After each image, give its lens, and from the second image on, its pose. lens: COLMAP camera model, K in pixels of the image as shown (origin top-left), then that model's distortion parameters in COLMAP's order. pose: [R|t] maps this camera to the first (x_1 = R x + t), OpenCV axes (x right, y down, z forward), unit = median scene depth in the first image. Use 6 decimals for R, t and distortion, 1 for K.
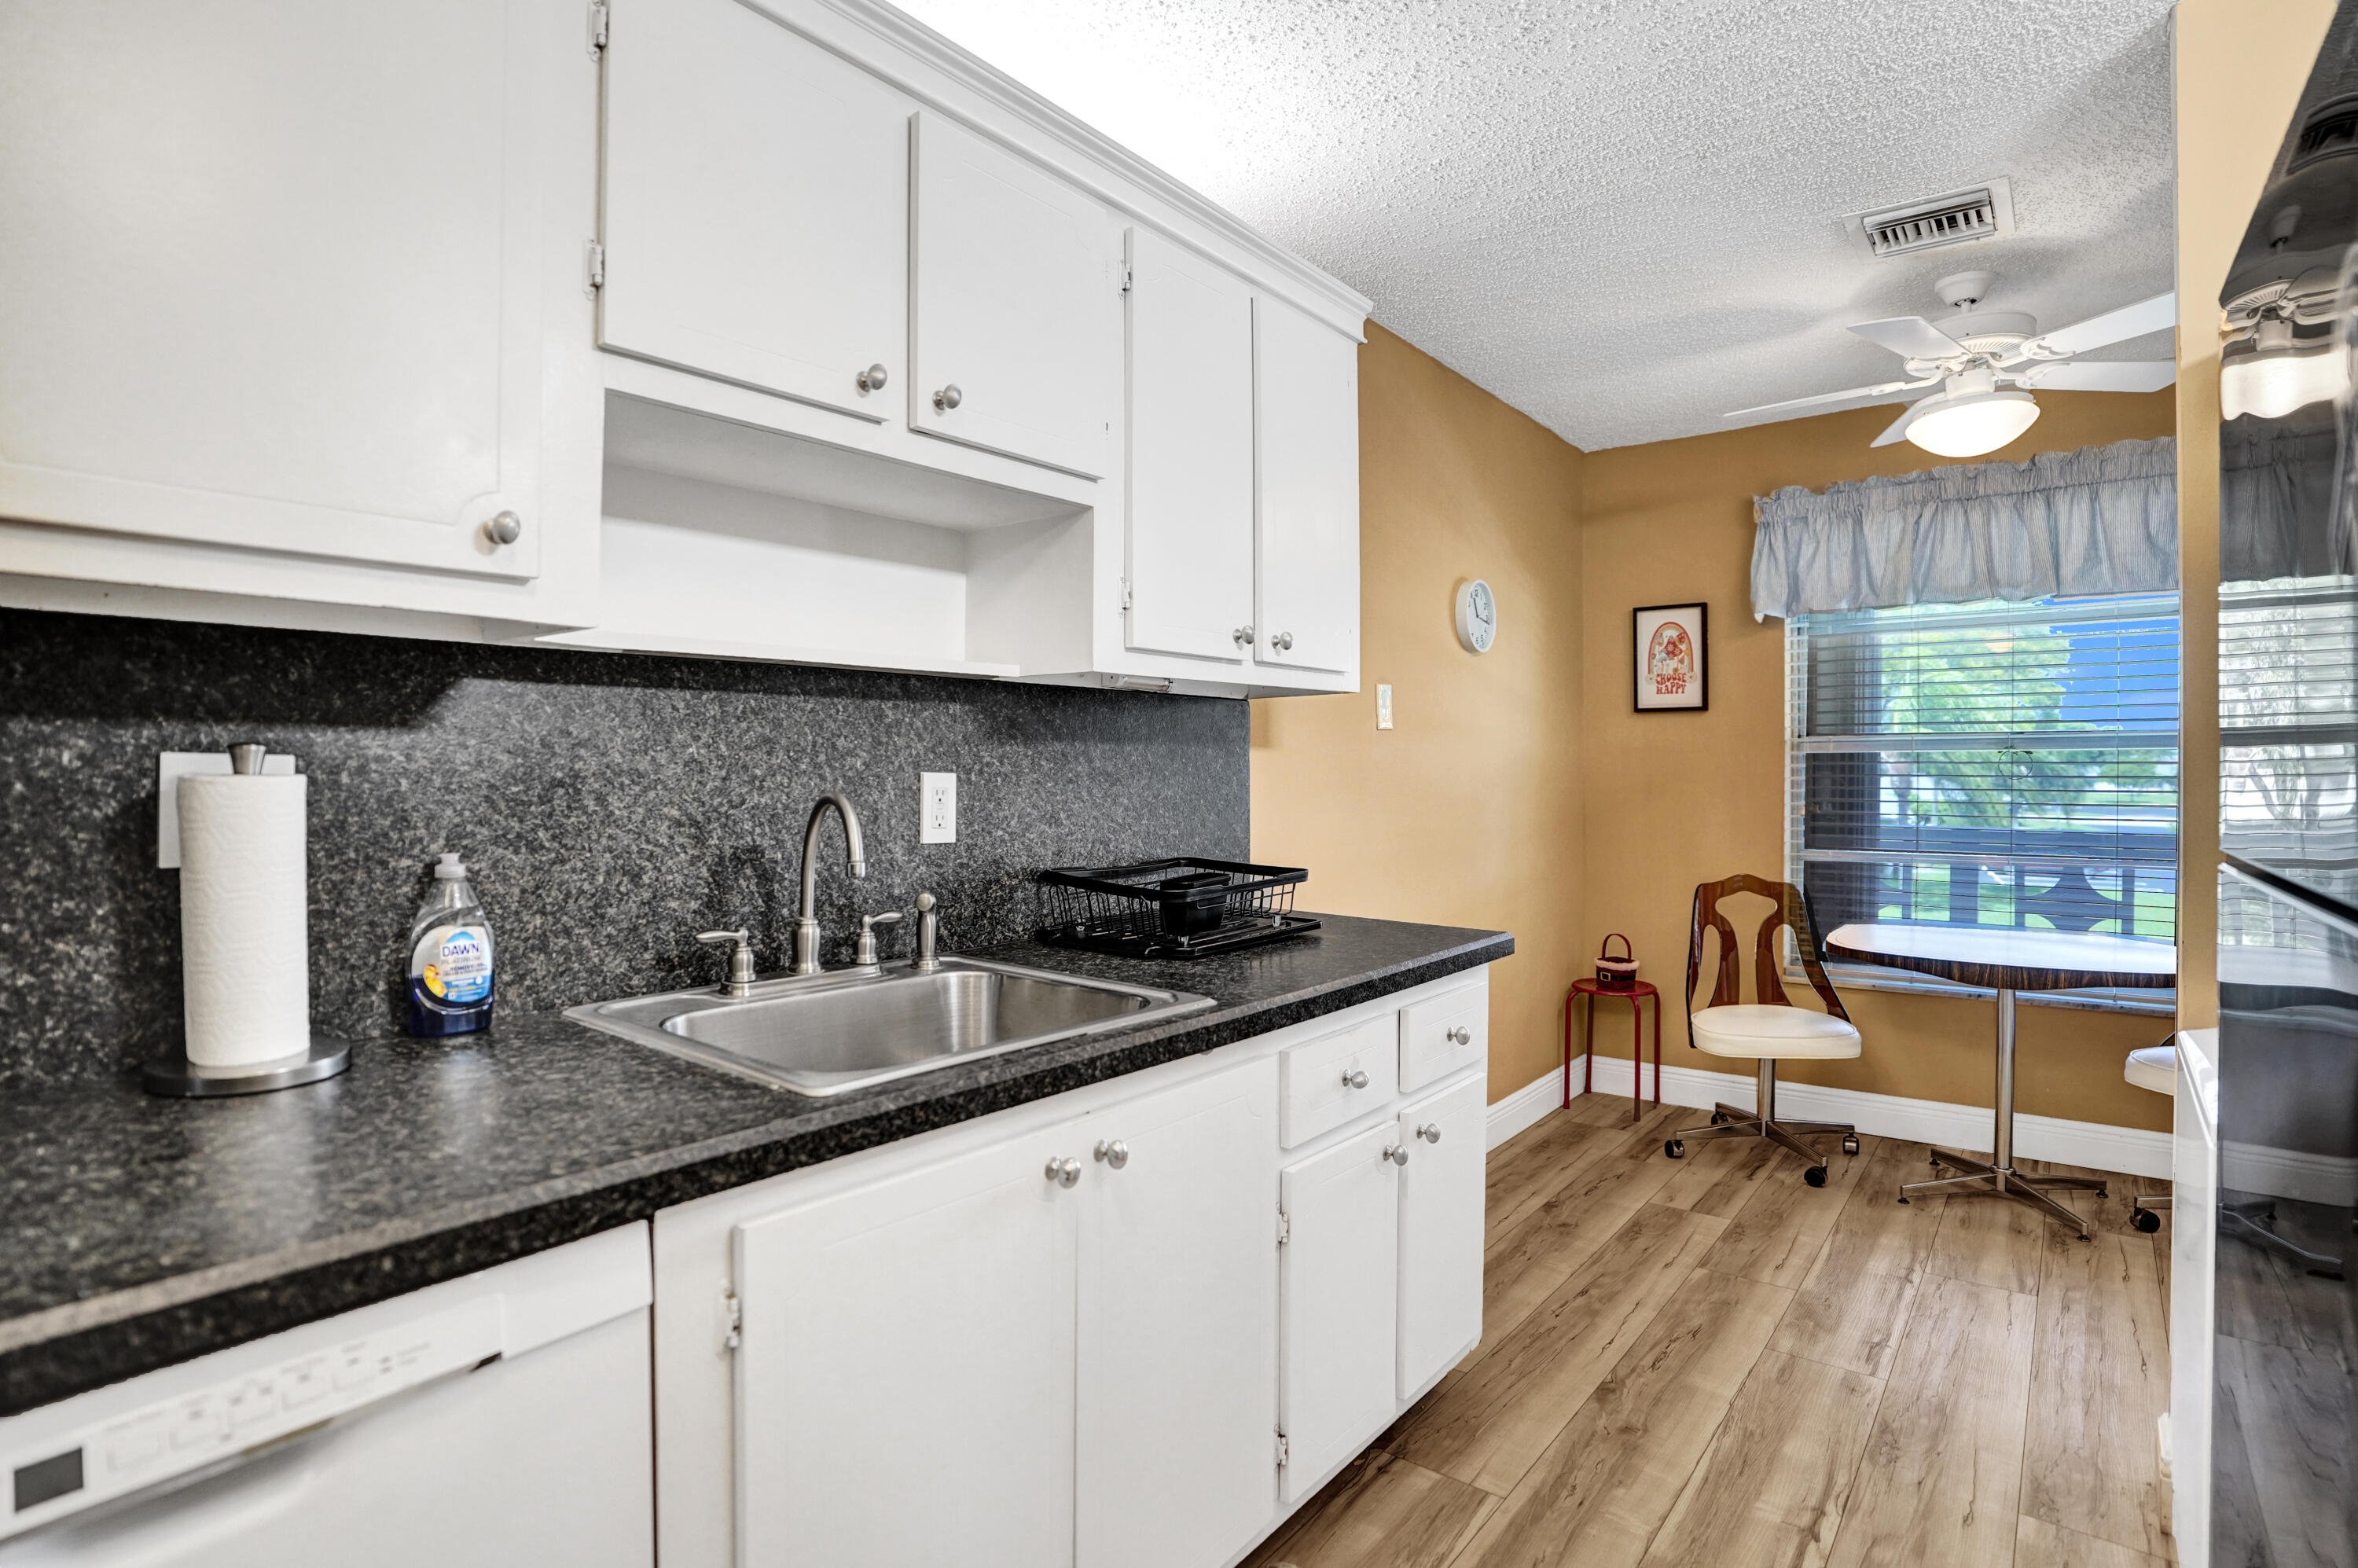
lens RADIAL K [[1180.7, 0, 1185.8], [0, 1180.7, 783.0], [0, 0, 1]] dist [-0.074923, 0.033949]
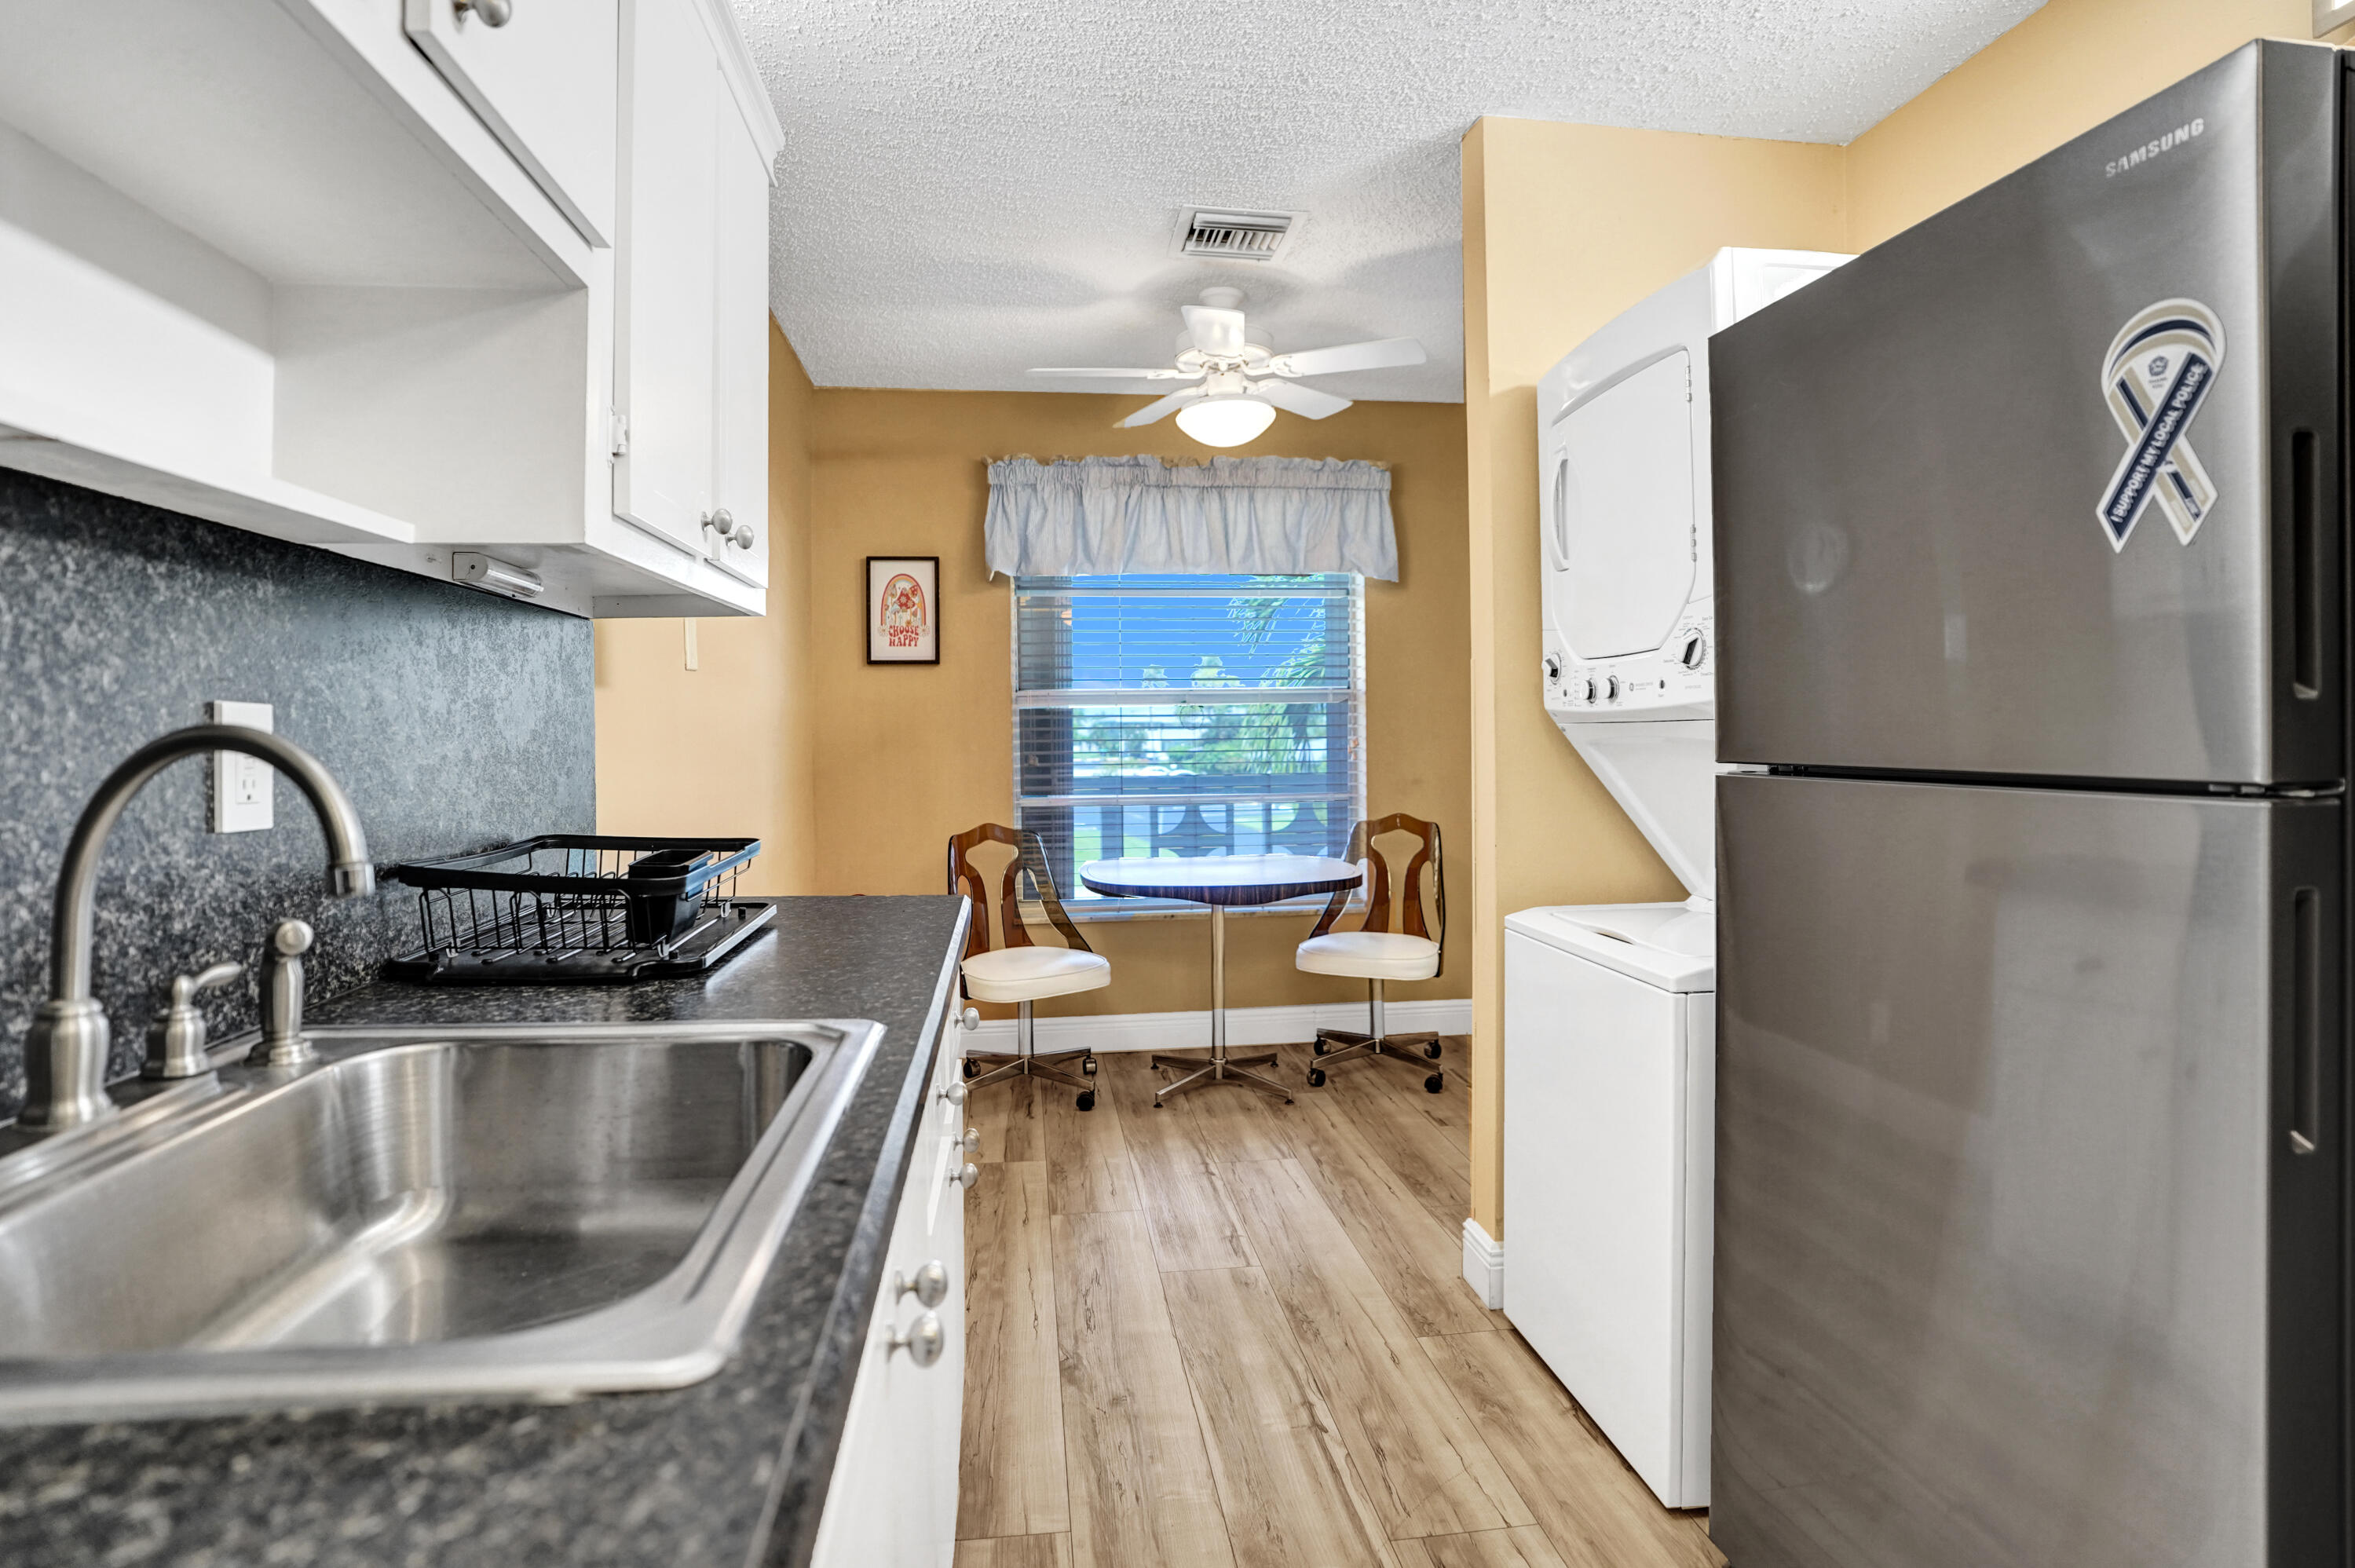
lens RADIAL K [[1171.9, 0, 1178.6], [0, 1171.9, 740.7], [0, 0, 1]] dist [-0.062250, 0.024391]
pose [[0.701569, -0.011215, 0.712514, -0.166109], [0.016056, 0.999871, -0.000070, 0.009491], [-0.712421, 0.011489, 0.701658, 0.185291]]
